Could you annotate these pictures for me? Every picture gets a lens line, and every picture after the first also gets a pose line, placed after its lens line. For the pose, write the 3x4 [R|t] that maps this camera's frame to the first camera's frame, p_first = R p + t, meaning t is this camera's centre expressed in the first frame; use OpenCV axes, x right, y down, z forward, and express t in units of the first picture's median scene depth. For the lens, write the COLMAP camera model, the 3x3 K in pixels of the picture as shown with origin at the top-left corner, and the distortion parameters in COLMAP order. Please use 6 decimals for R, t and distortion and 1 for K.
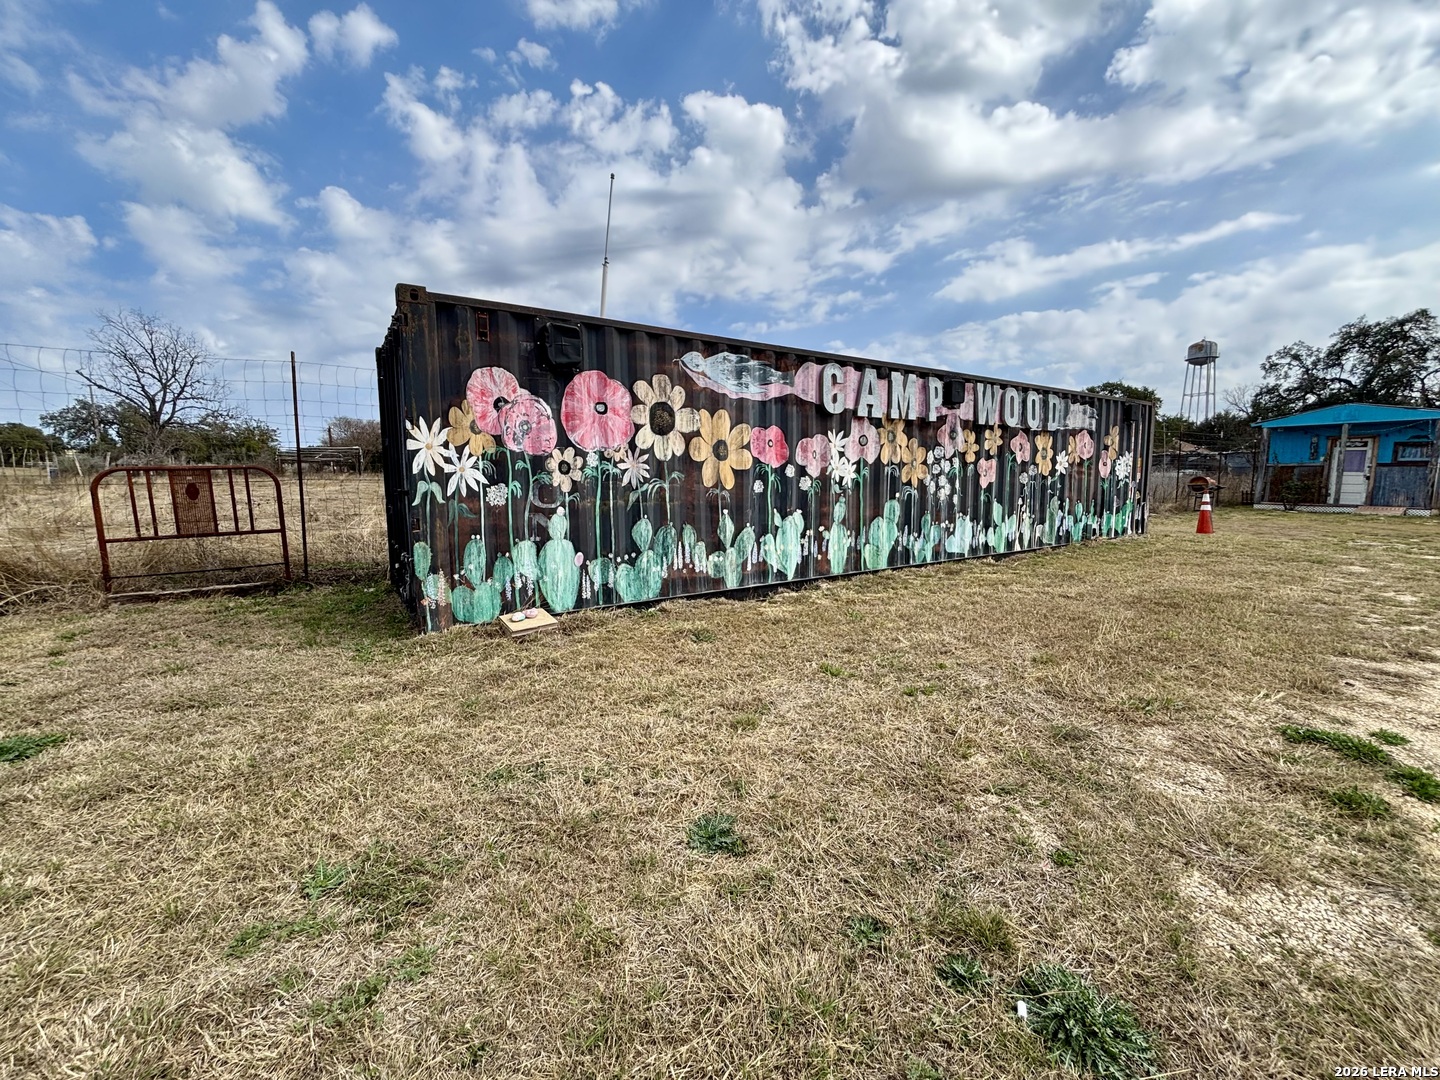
lens RADIAL K [[584.3, 0, 712.5], [0, 584.3, 521.1], [0, 0, 1]] dist [0.002410, 0.000040]
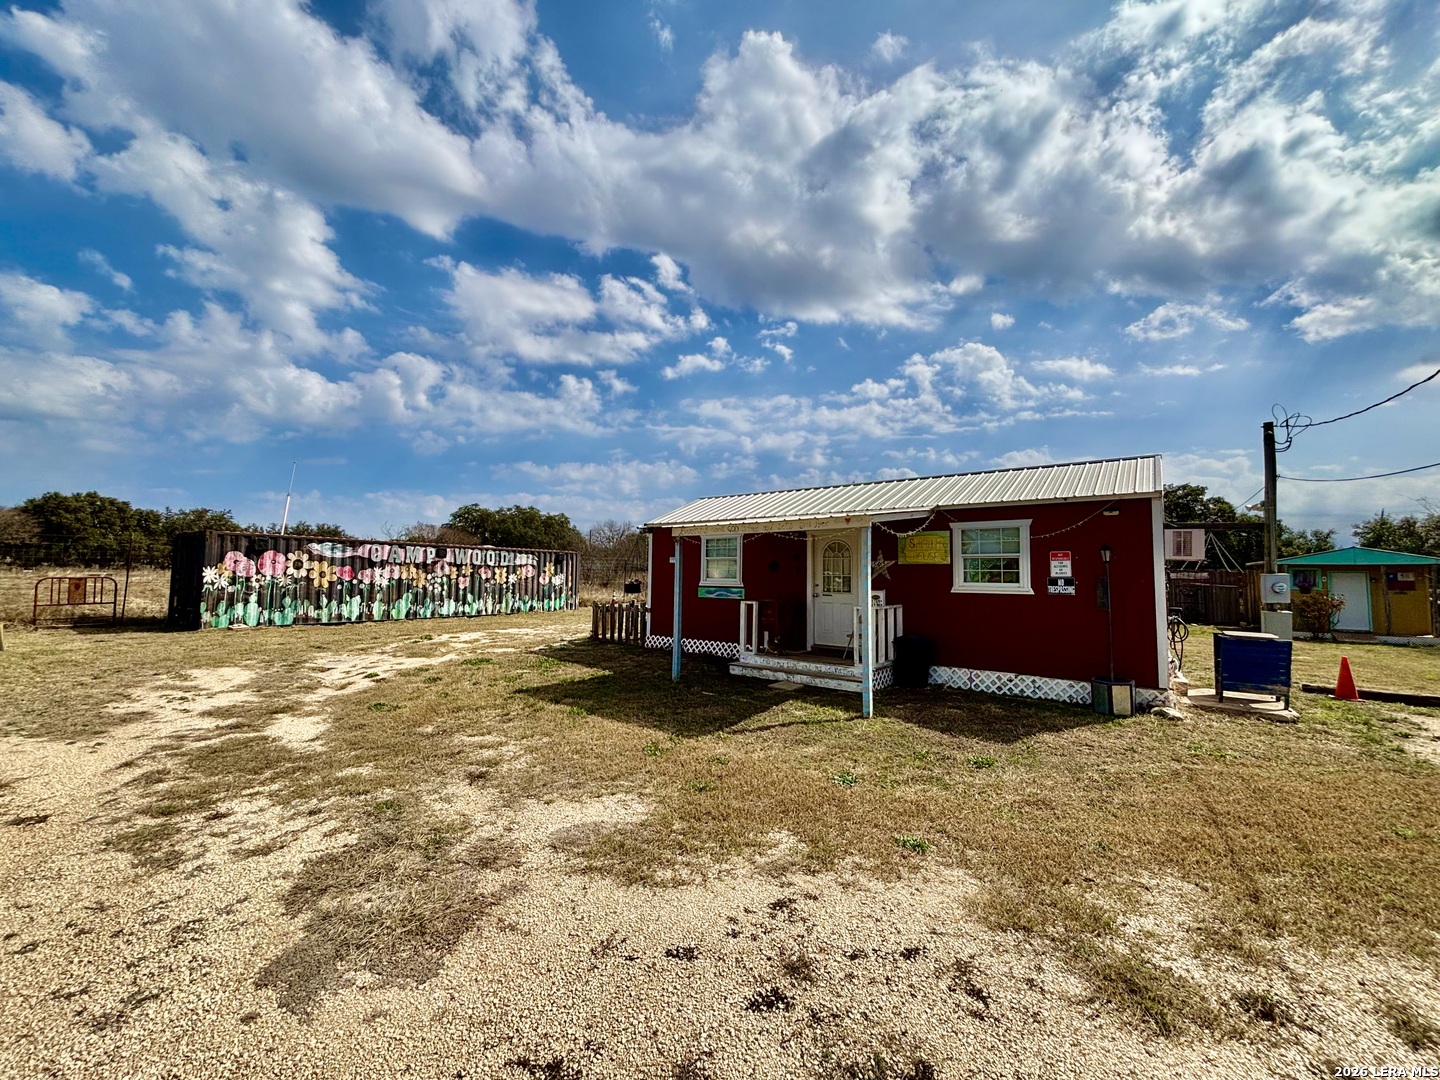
lens RADIAL K [[584.3, 0, 713.8], [0, 584.3, 528.6], [0, 0, 1]] dist [0.002410, 0.000040]
pose [[0.923950, 0.050289, 0.379194, 0.645407], [0.010173, 0.987739, -0.155782, 0.119333], [-0.382379, 0.147792, 0.912109, -2.282019]]
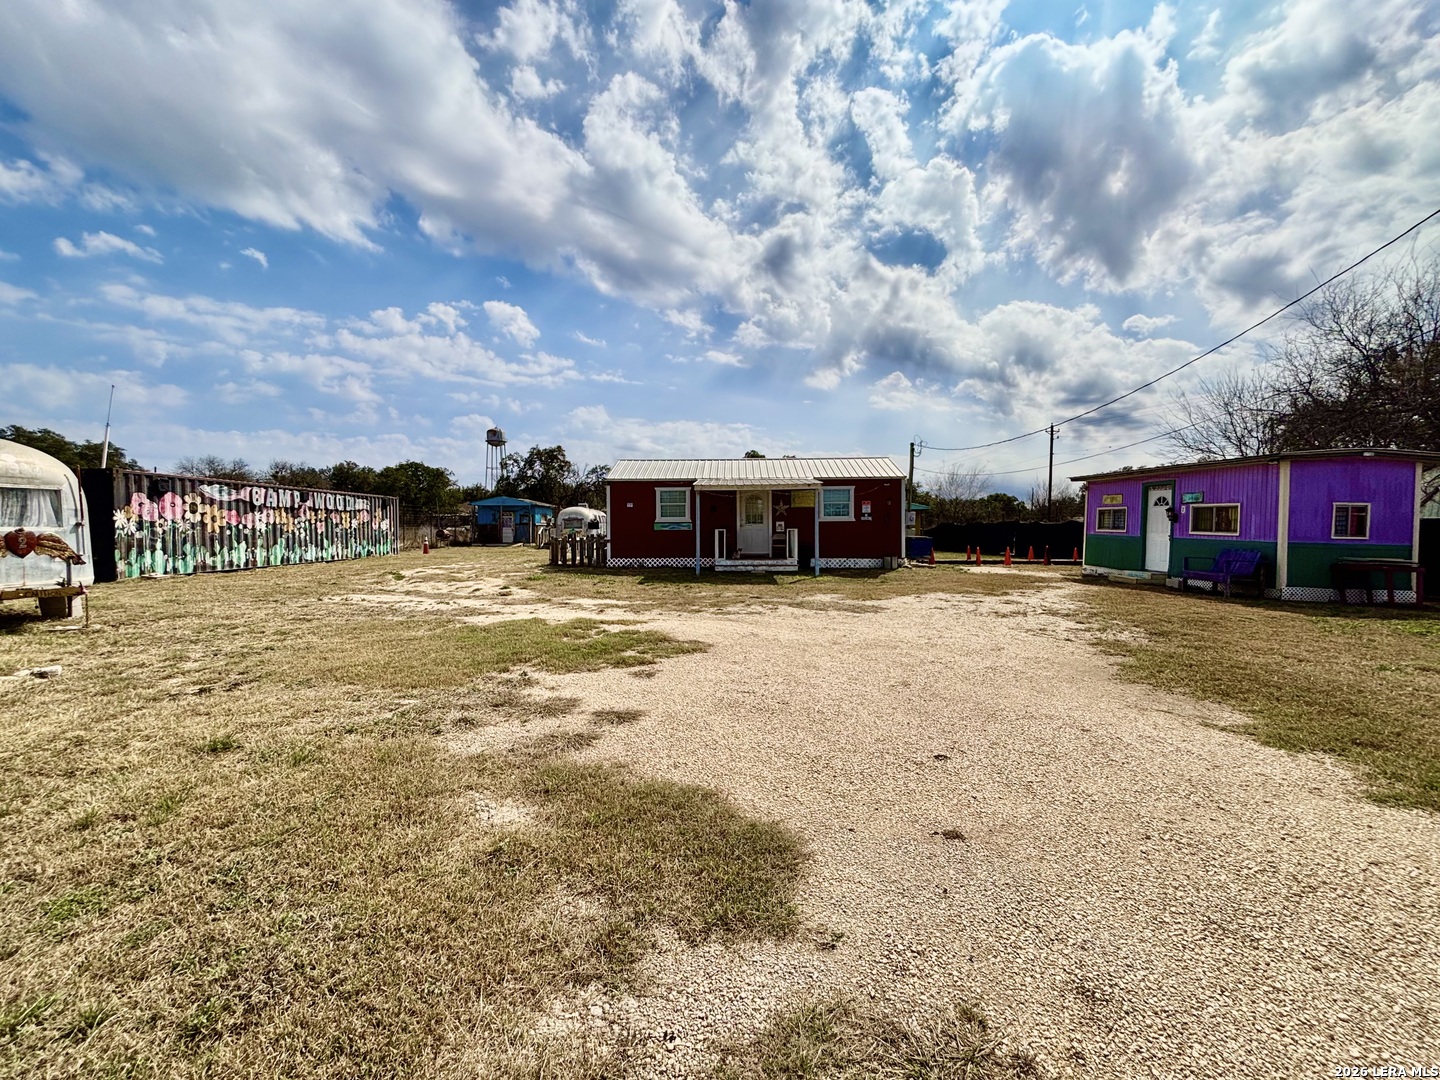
lens RADIAL K [[584.3, 0, 712.8], [0, 584.3, 552.1], [0, 0, 1]] dist [0.002410, 0.000040]
pose [[0.519722, -0.032381, 0.853722, -1.021082], [0.067062, 0.997744, -0.002982, 0.181944], [-0.851699, 0.058802, 0.520721, -2.207869]]
